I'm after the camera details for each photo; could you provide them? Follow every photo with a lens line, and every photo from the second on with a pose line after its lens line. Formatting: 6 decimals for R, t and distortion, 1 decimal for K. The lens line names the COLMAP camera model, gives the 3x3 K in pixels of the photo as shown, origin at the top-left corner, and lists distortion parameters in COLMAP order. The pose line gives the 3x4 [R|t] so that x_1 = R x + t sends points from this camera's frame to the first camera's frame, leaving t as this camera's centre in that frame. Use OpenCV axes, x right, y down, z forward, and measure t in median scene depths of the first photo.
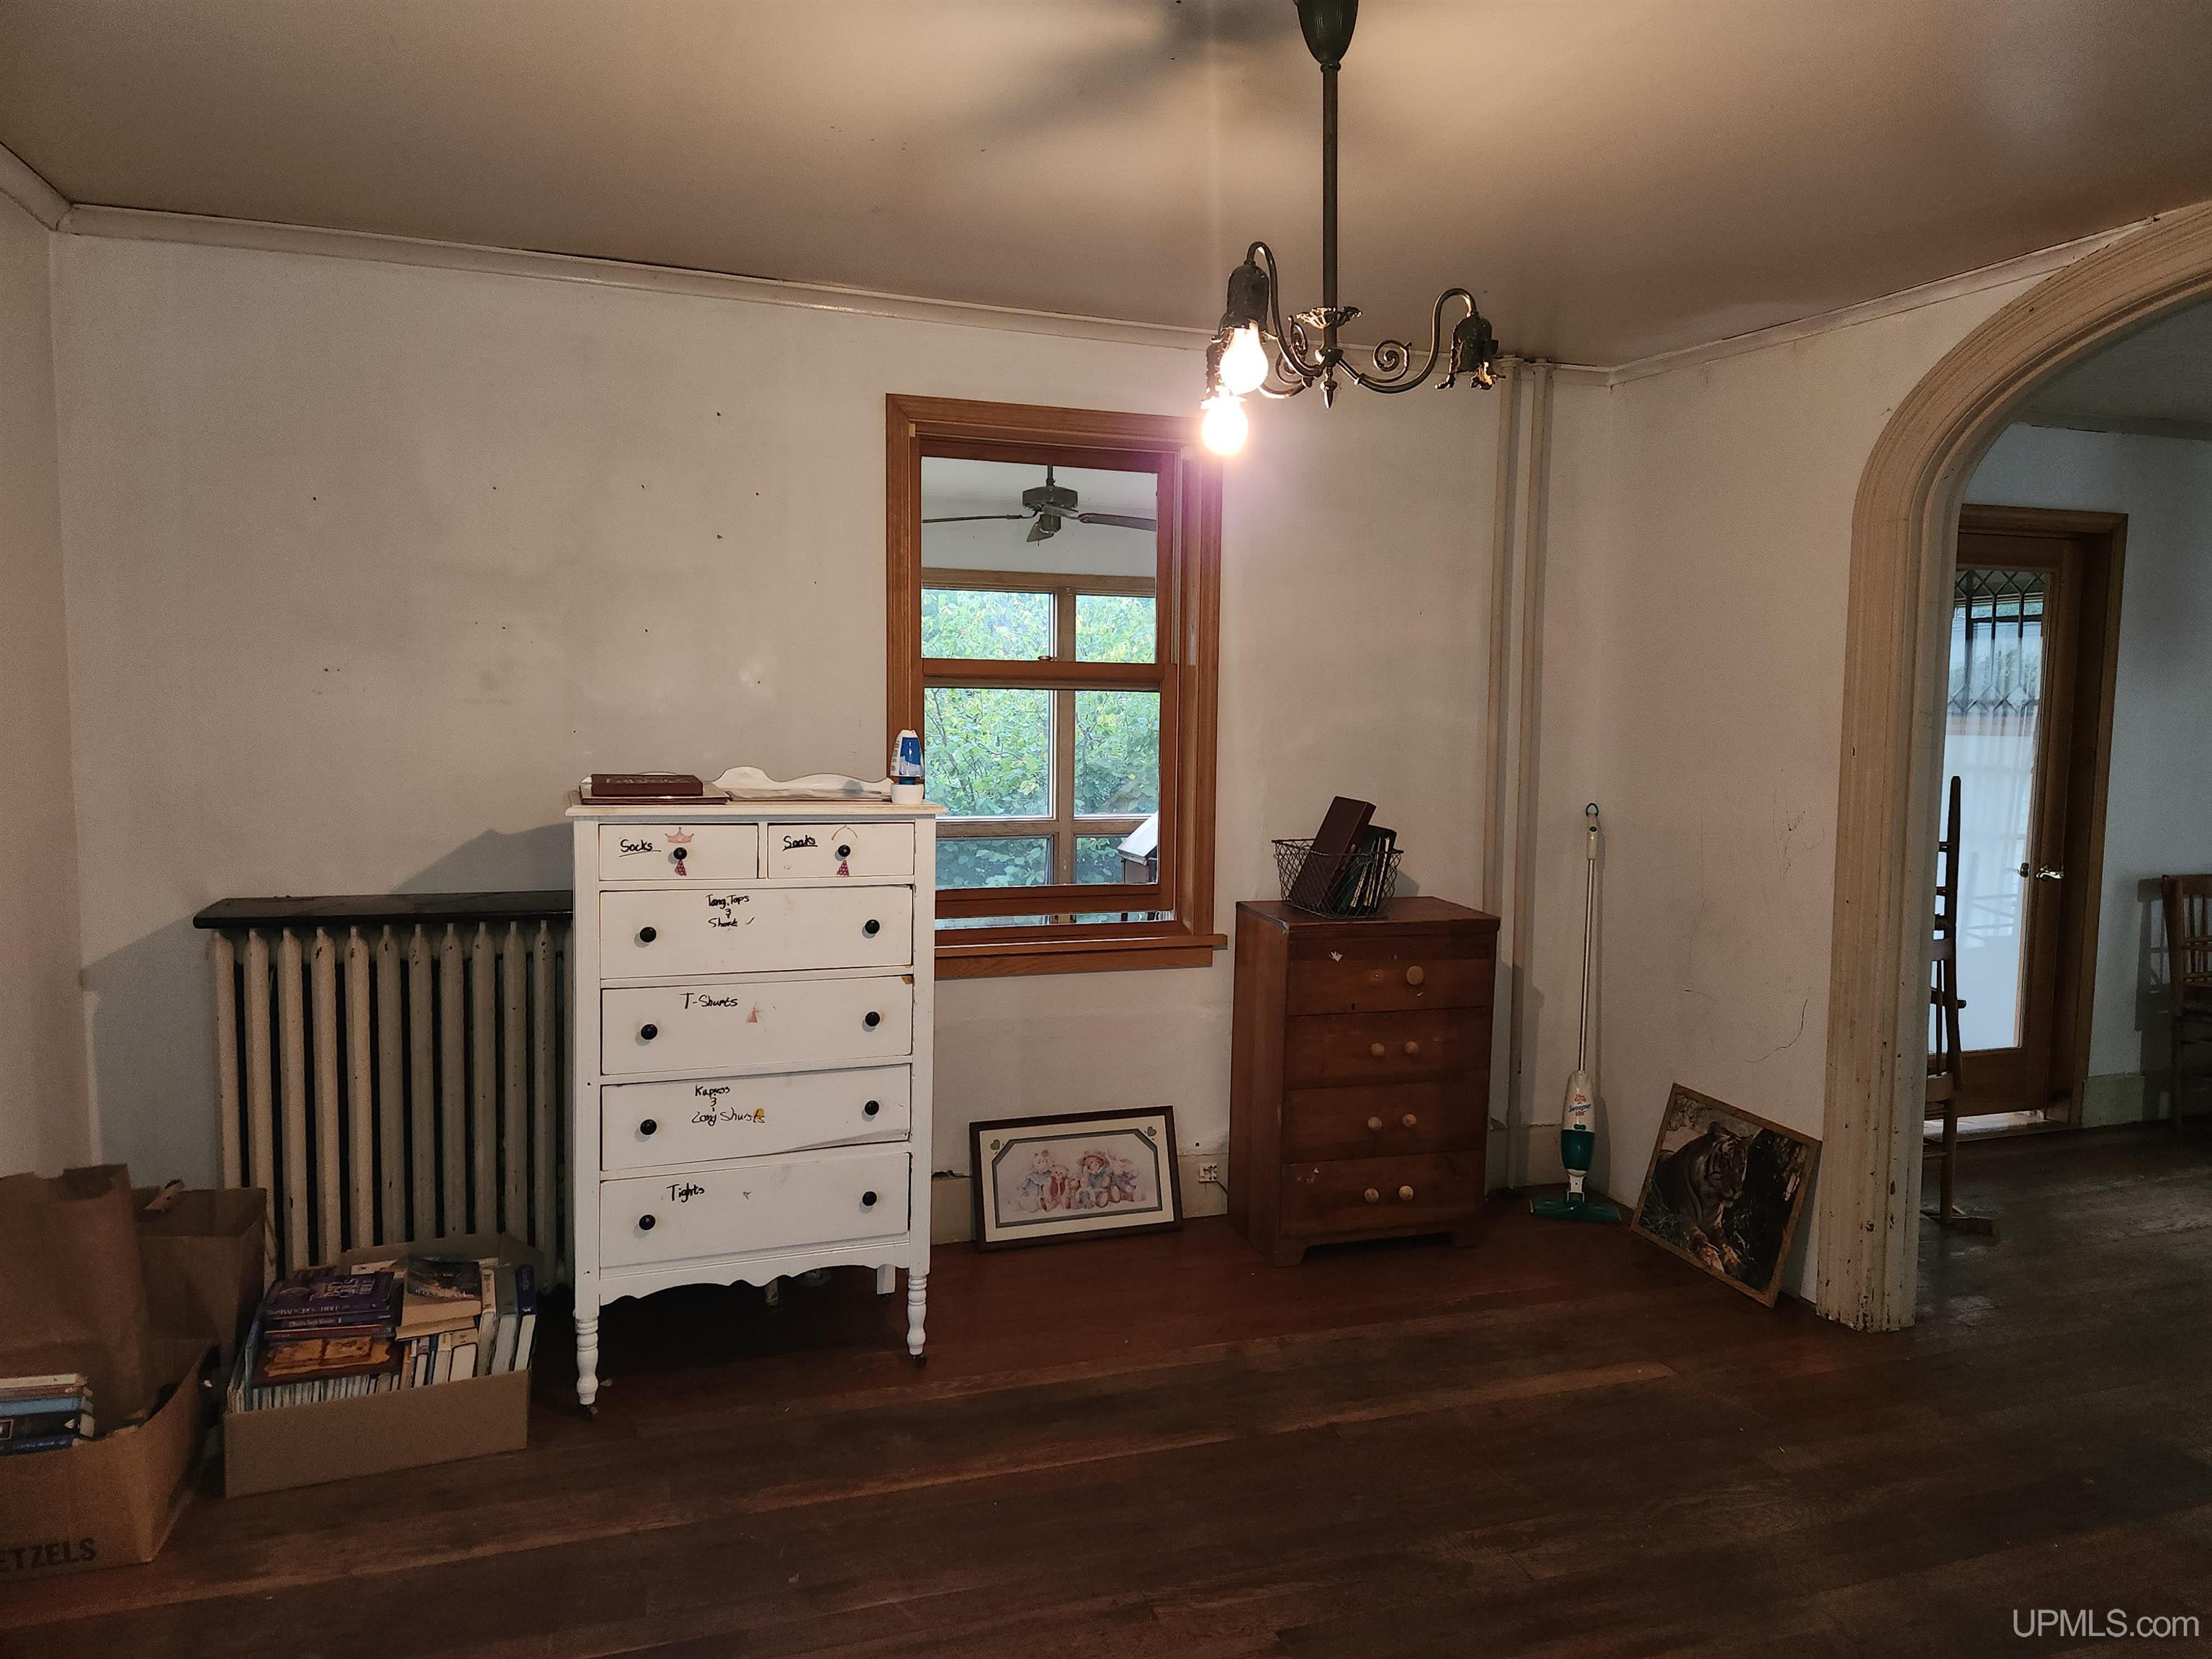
lens RADIAL K [[1477.3, 0, 1120.9], [0, 1477.3, 827.3], [0, 0, 1]] dist [0.074939, -0.065466]
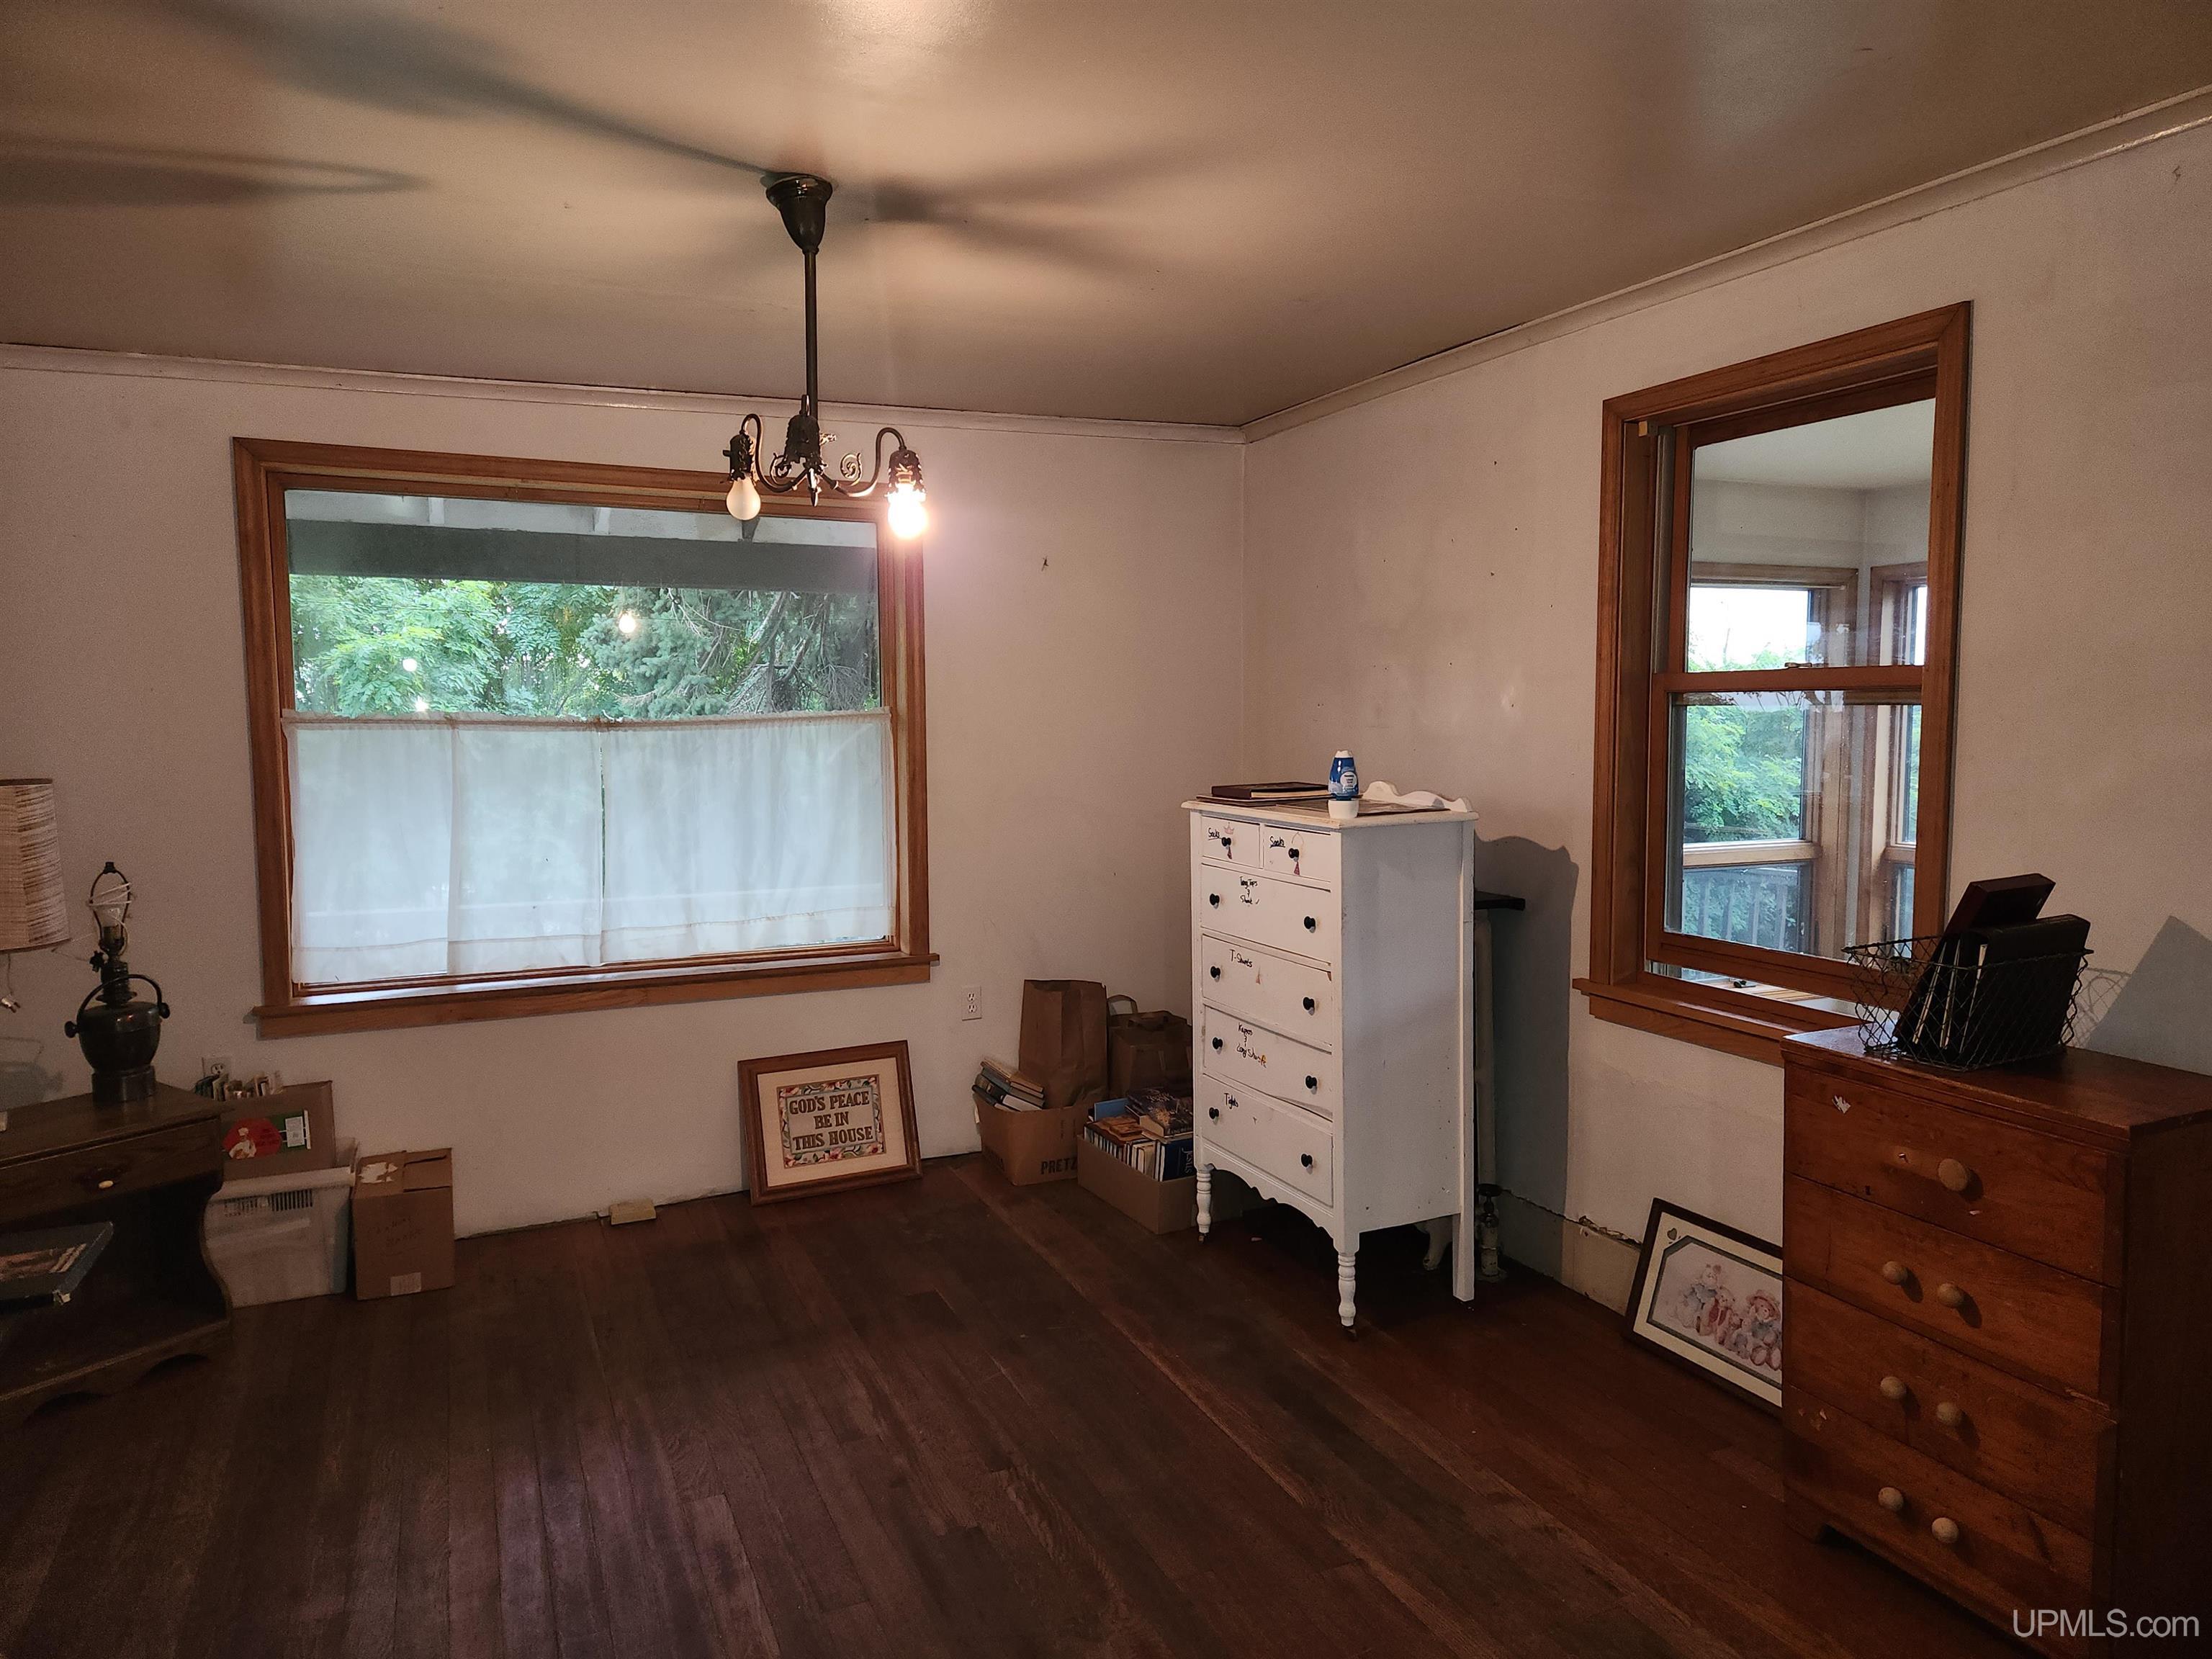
lens RADIAL K [[1477.3, 0, 1102.6], [0, 1477.3, 837.4], [0, 0, 1]] dist [0.074939, -0.065466]
pose [[0.084509, 0.072868, -0.993755, 0.768223], [-0.078374, 0.994719, 0.066274, -0.049669], [0.993336, 0.072284, 0.089773, 0.597332]]
